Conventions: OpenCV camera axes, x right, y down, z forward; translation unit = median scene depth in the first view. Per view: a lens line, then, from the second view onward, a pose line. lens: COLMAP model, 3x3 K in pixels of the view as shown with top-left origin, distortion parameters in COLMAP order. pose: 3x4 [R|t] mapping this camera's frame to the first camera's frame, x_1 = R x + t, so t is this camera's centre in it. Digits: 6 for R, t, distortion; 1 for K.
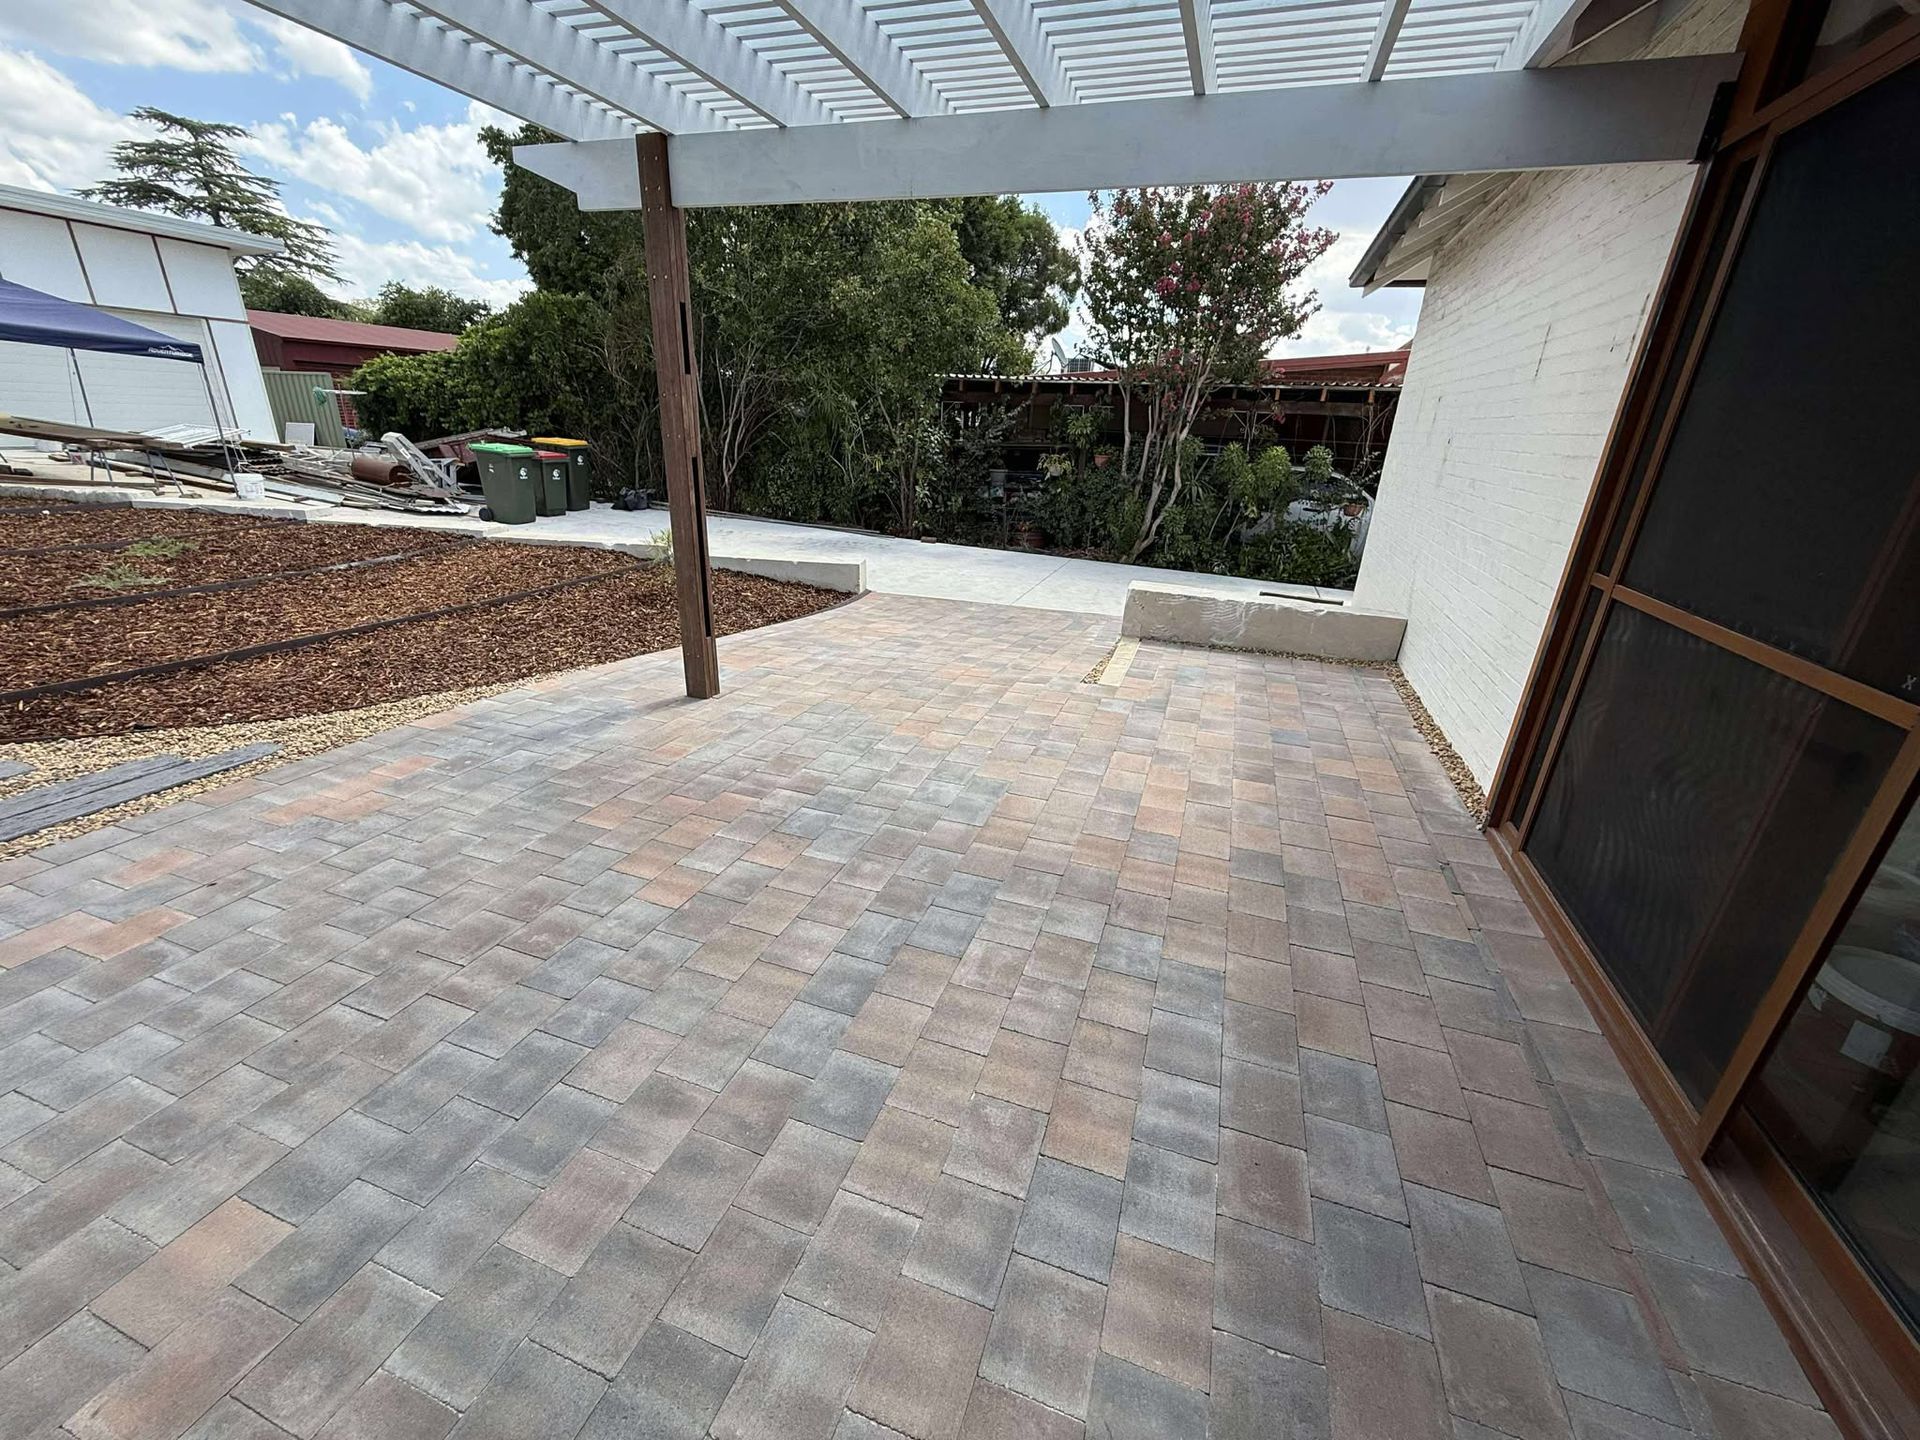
lens RADIAL K [[765.5, 0, 960.9], [0, 765.5, 722.4], [0, 0, 1]] dist [-0.000858, 0.000842]
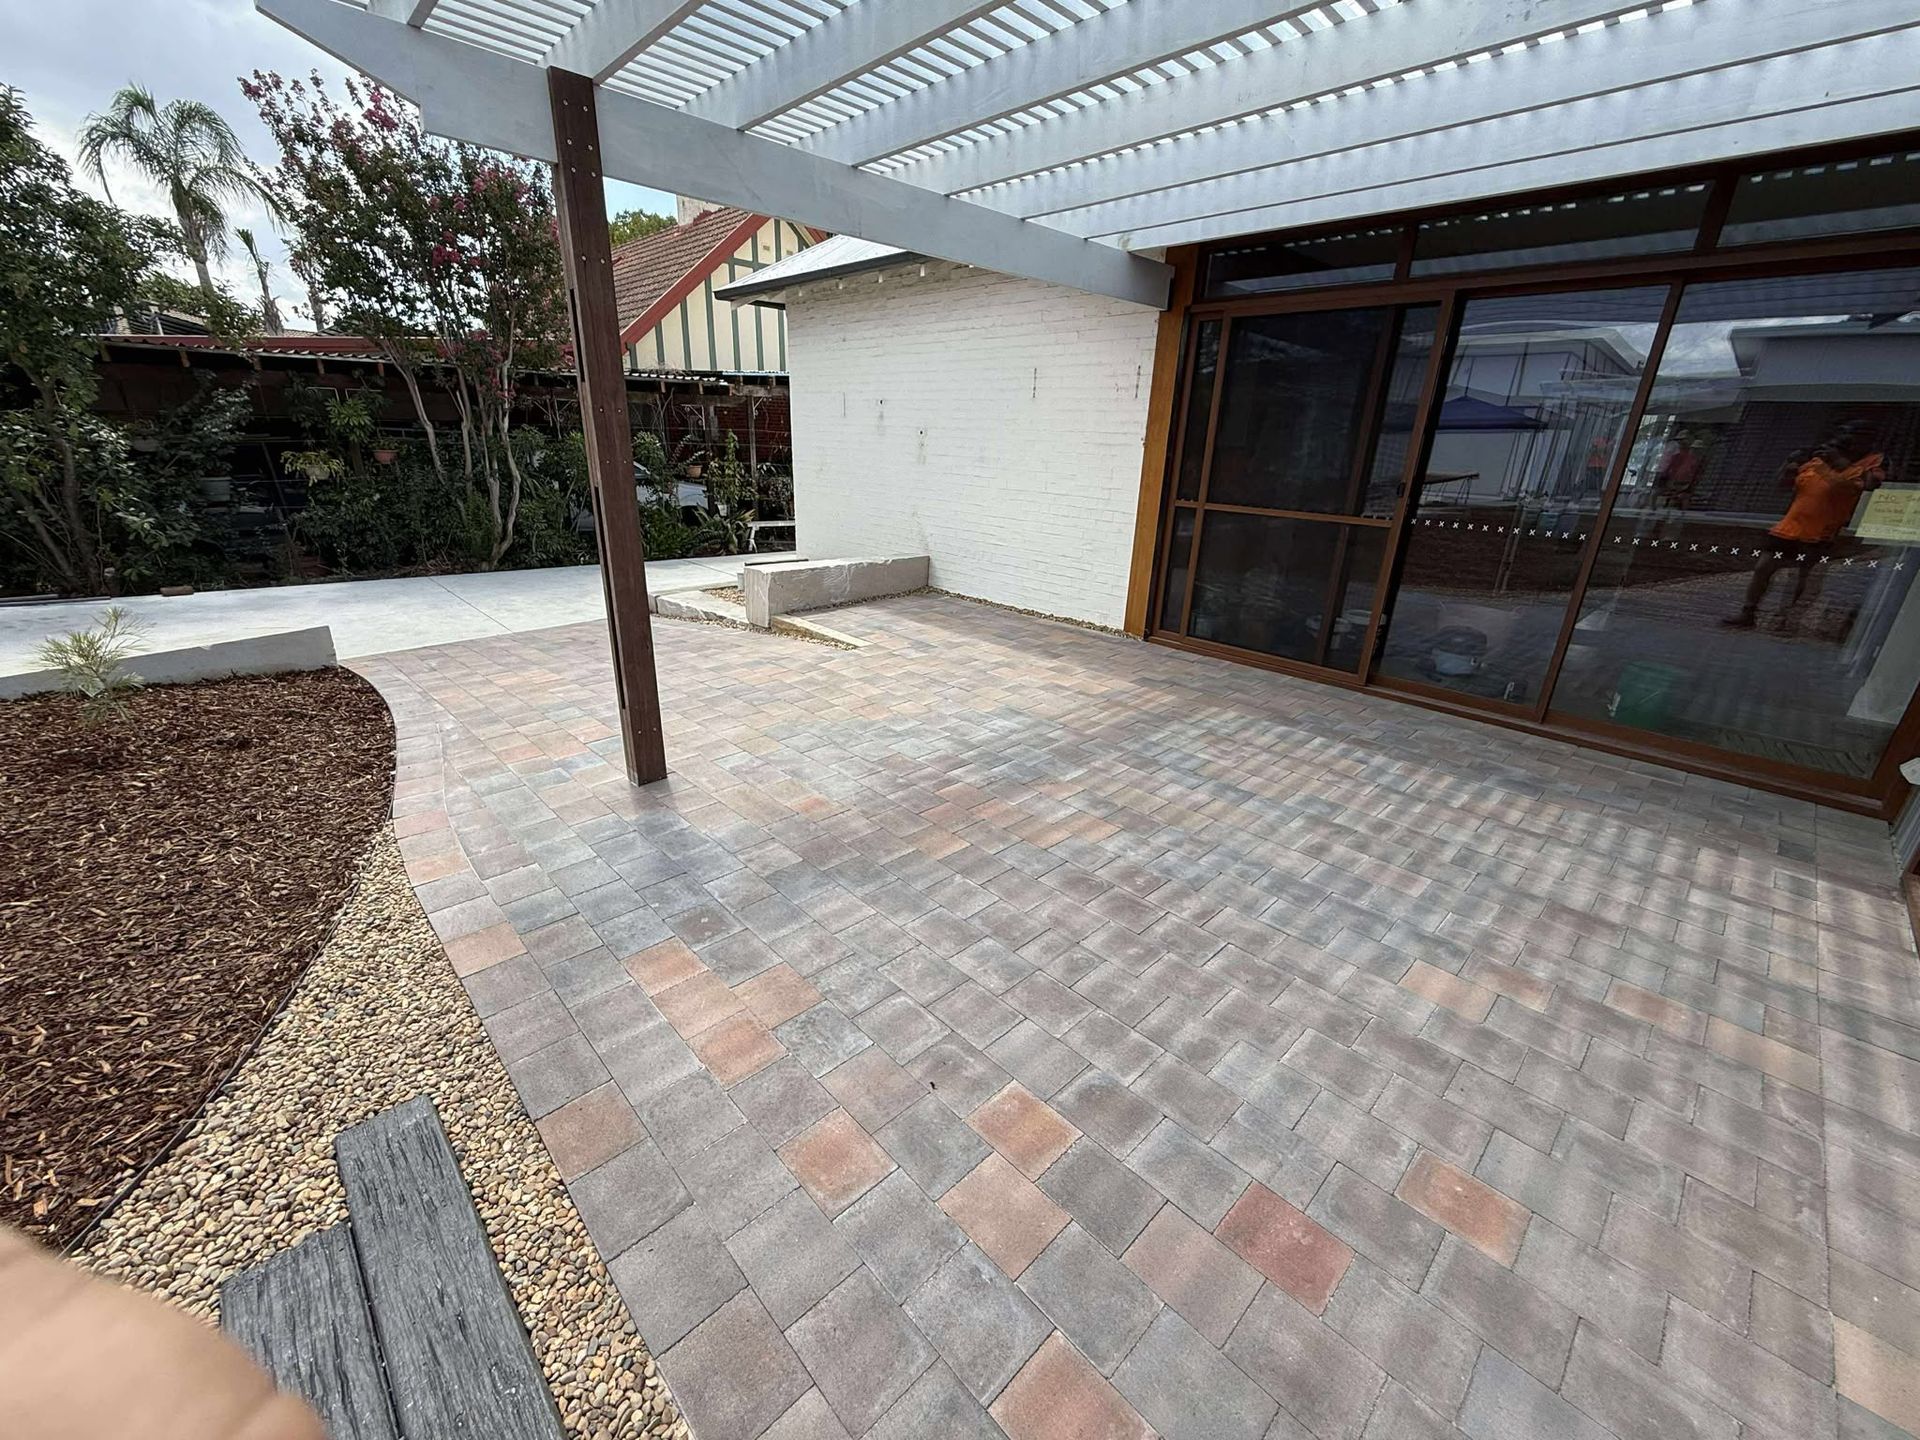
lens RADIAL K [[765.5, 0, 954.2], [0, 765.5, 719.7], [0, 0, 1]] dist [-0.000858, 0.000842]
pose [[0.453095, -0.339709, 0.824198, -1.285473], [0.316277, 0.925660, 0.207658, -0.243486], [-0.833471, 0.166586, 0.526854, 0.448668]]
